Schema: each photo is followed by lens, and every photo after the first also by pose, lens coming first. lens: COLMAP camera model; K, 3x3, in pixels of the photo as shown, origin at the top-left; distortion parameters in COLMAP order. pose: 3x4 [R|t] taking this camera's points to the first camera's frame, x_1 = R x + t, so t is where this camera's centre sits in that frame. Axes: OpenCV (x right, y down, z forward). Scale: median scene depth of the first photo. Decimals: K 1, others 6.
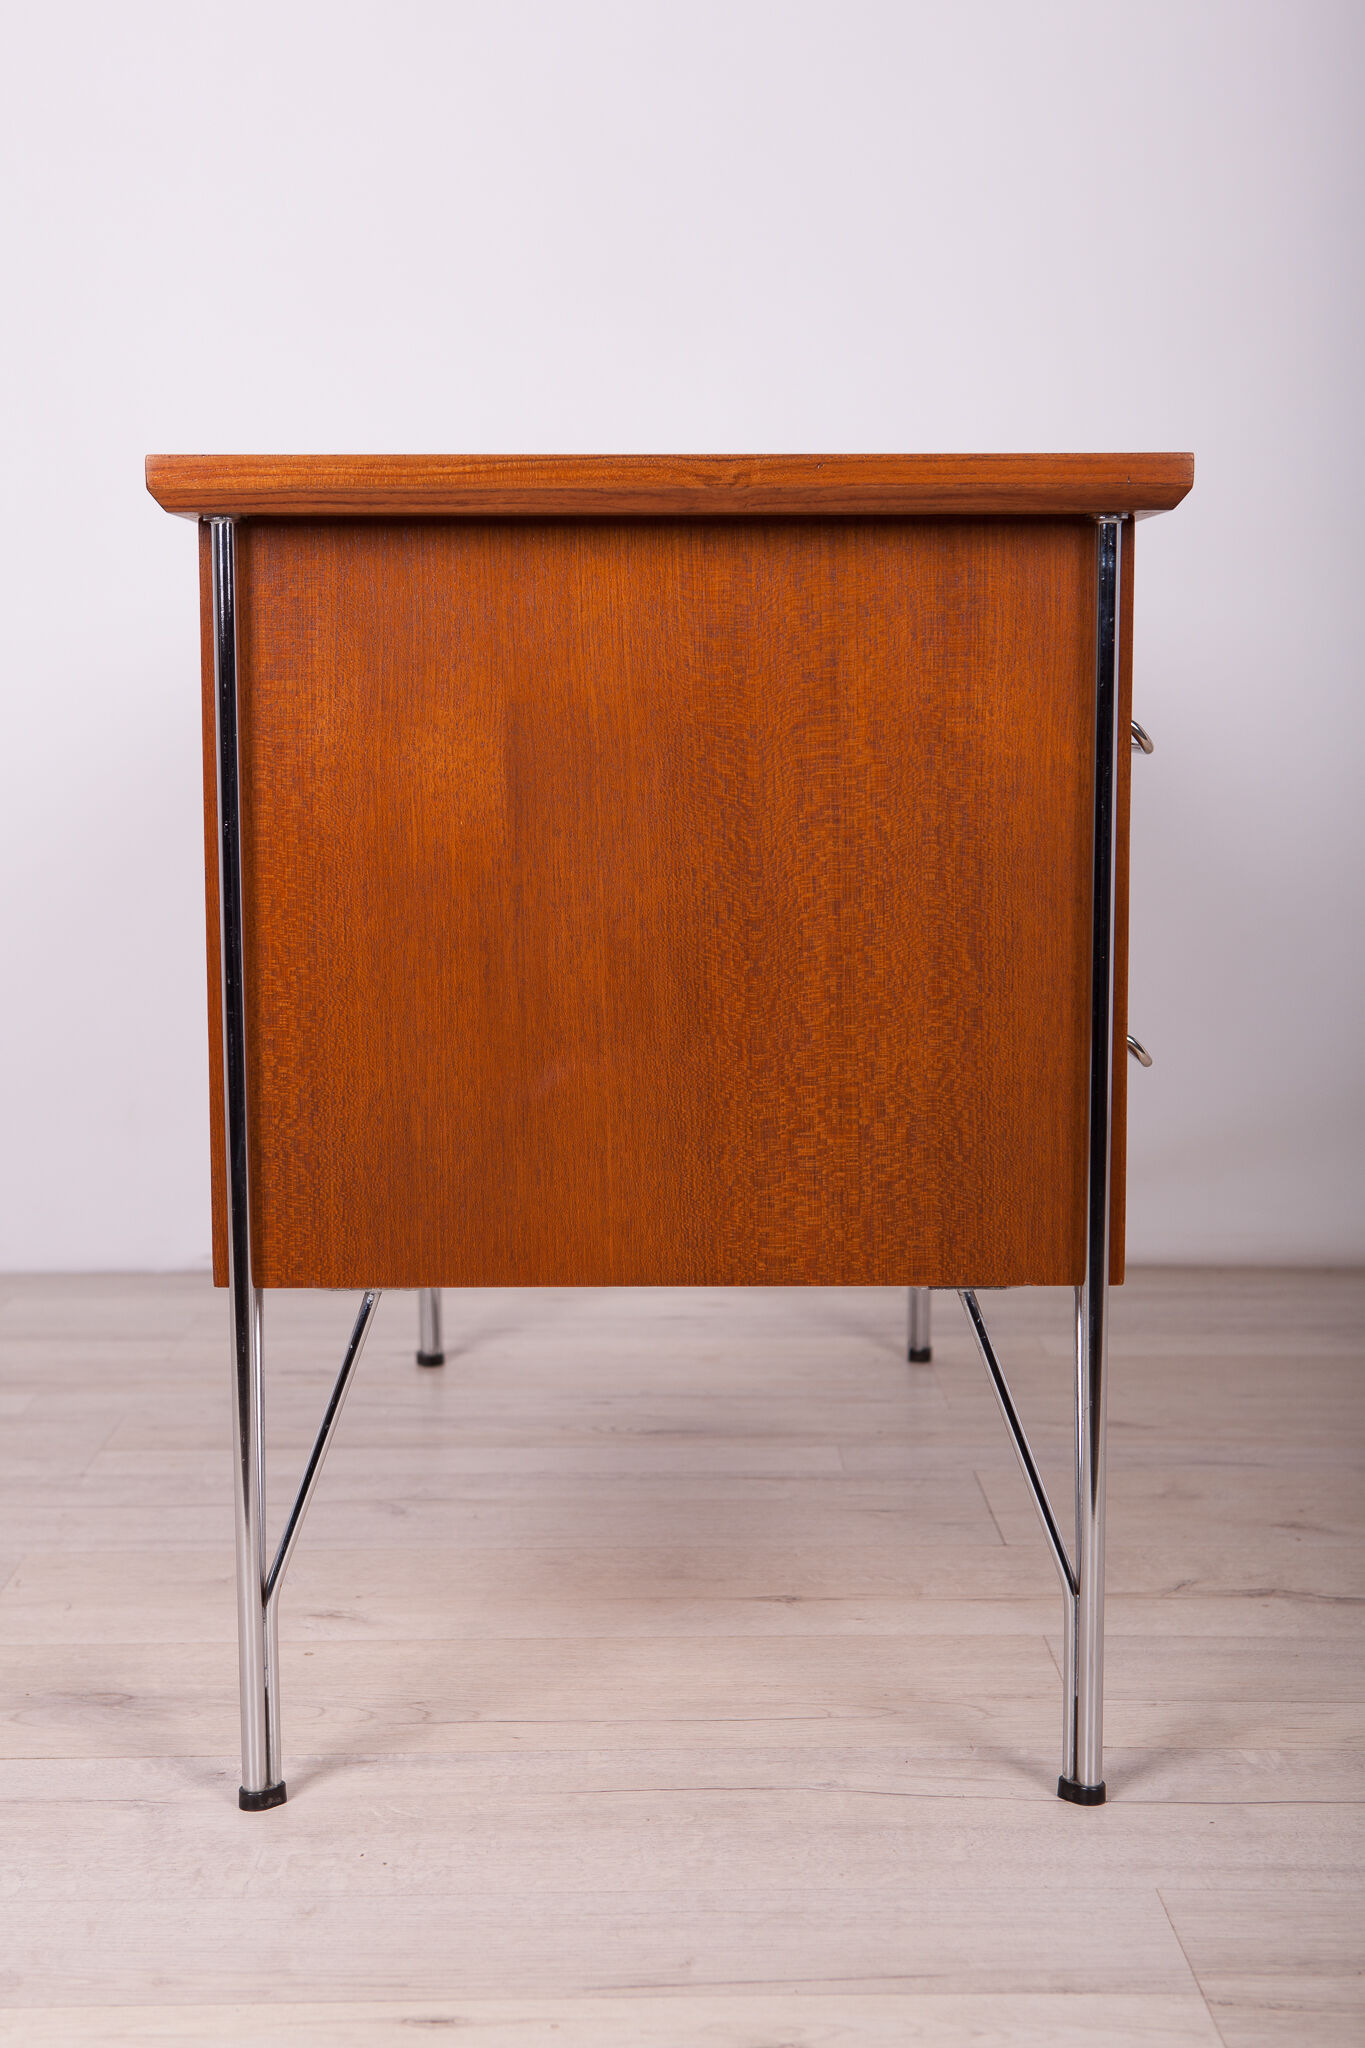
lens RADIAL K [[3128.0, 0, 682.5], [0, 3128.0, 1024.0], [0, 0, 1]] dist [0.051060, 0.039540]
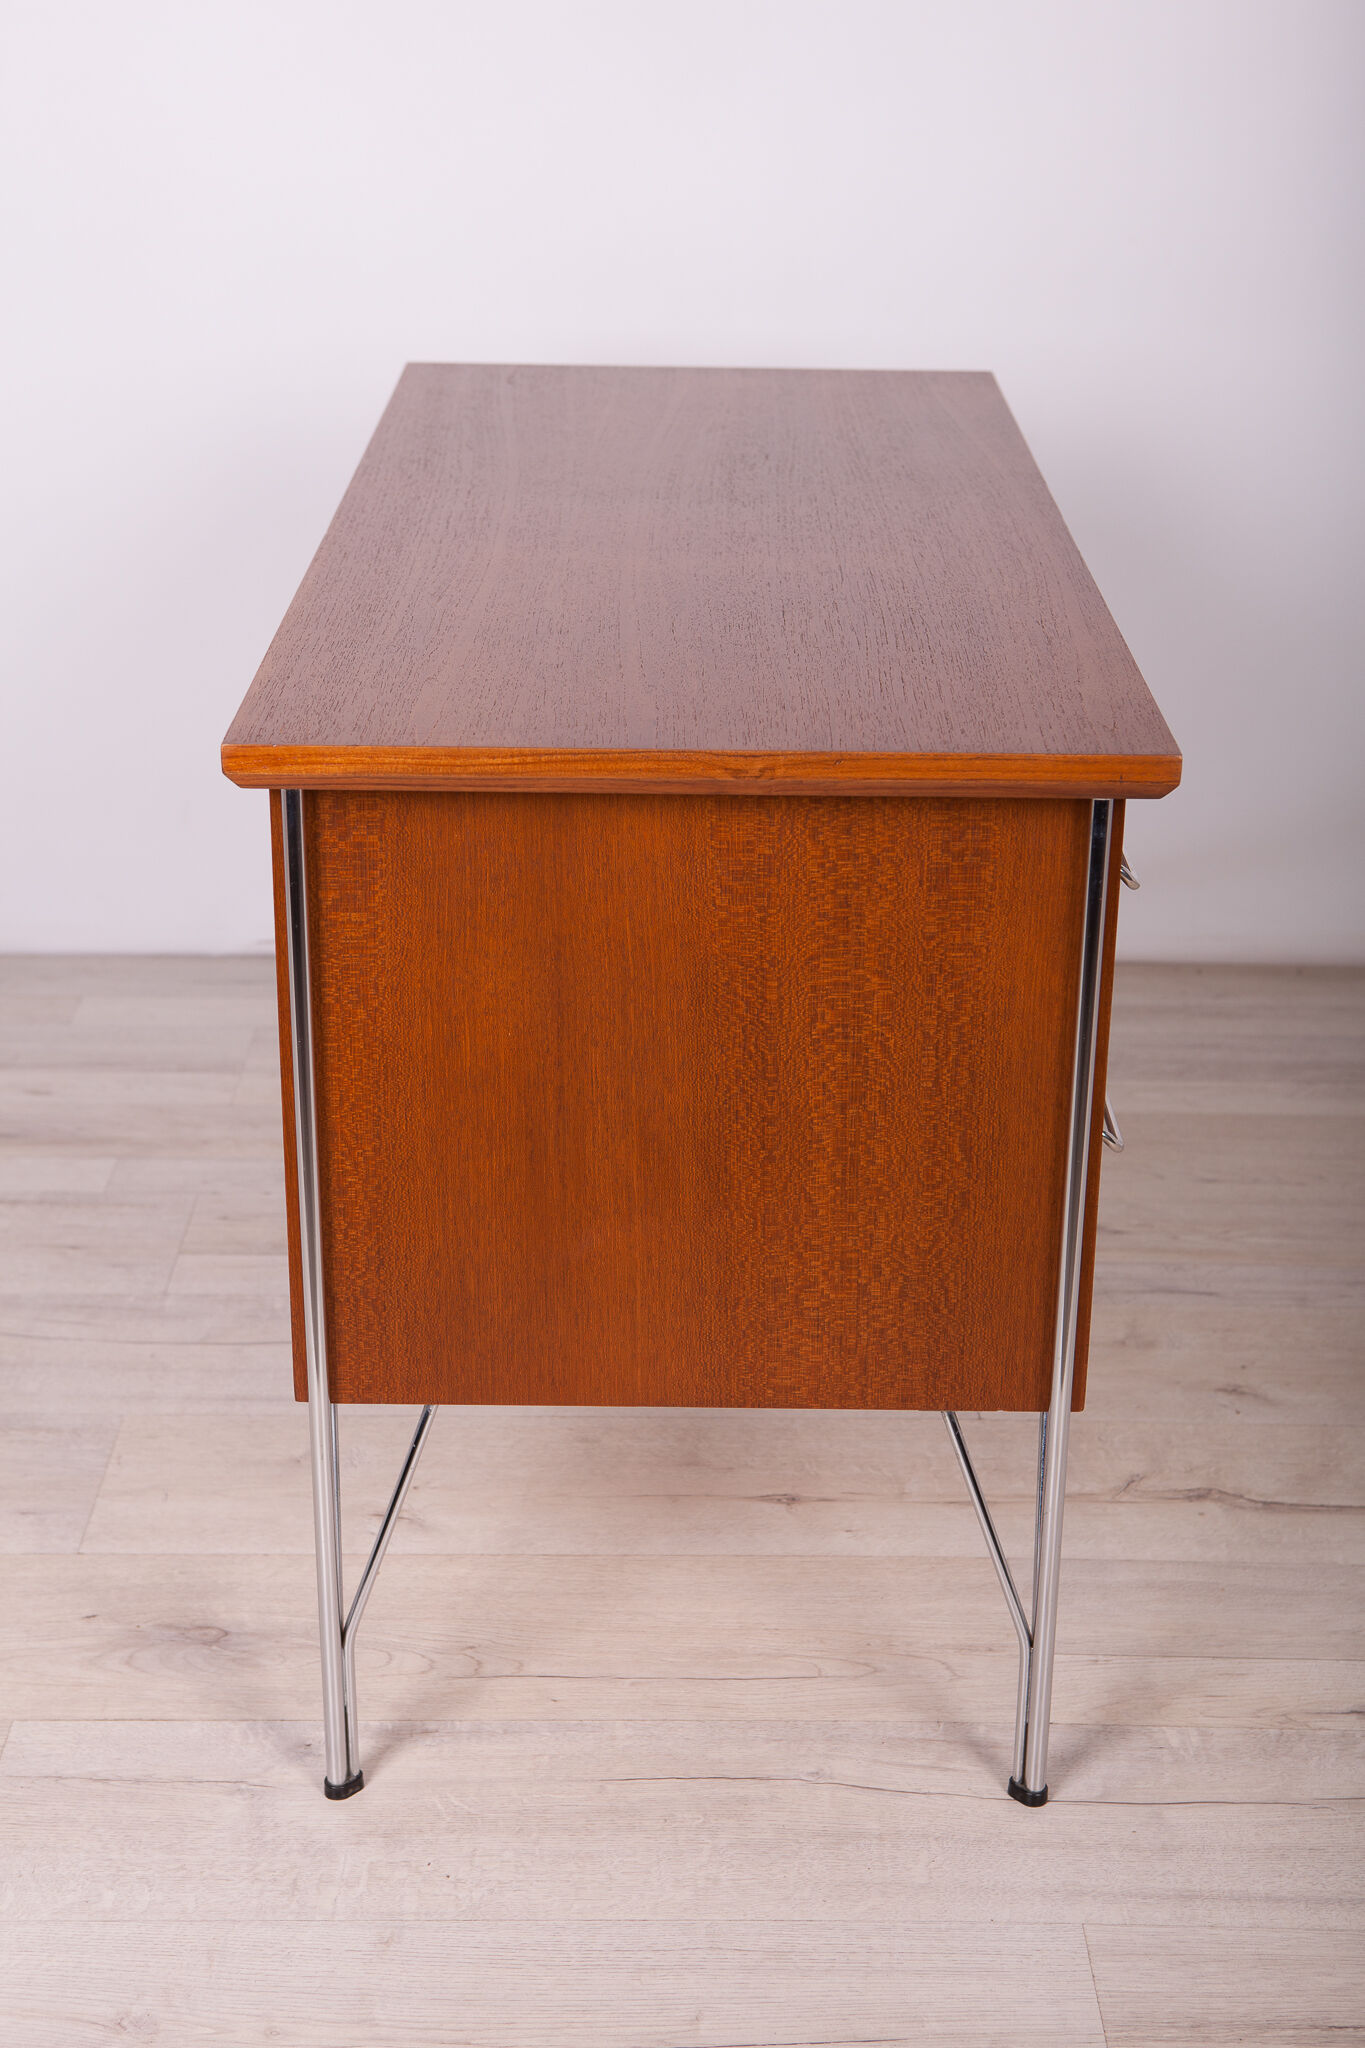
lens RADIAL K [[3081.4, 0, 683.7], [0, 3081.4, 1052.1], [0, 0, 1]] dist [0.052141, 0.054174]
pose [[0.999881, 0.015278, -0.002123, -0.005995], [-0.014090, 0.960679, 0.277303, -0.360555], [0.006276, -0.277240, 0.960780, -0.056747]]
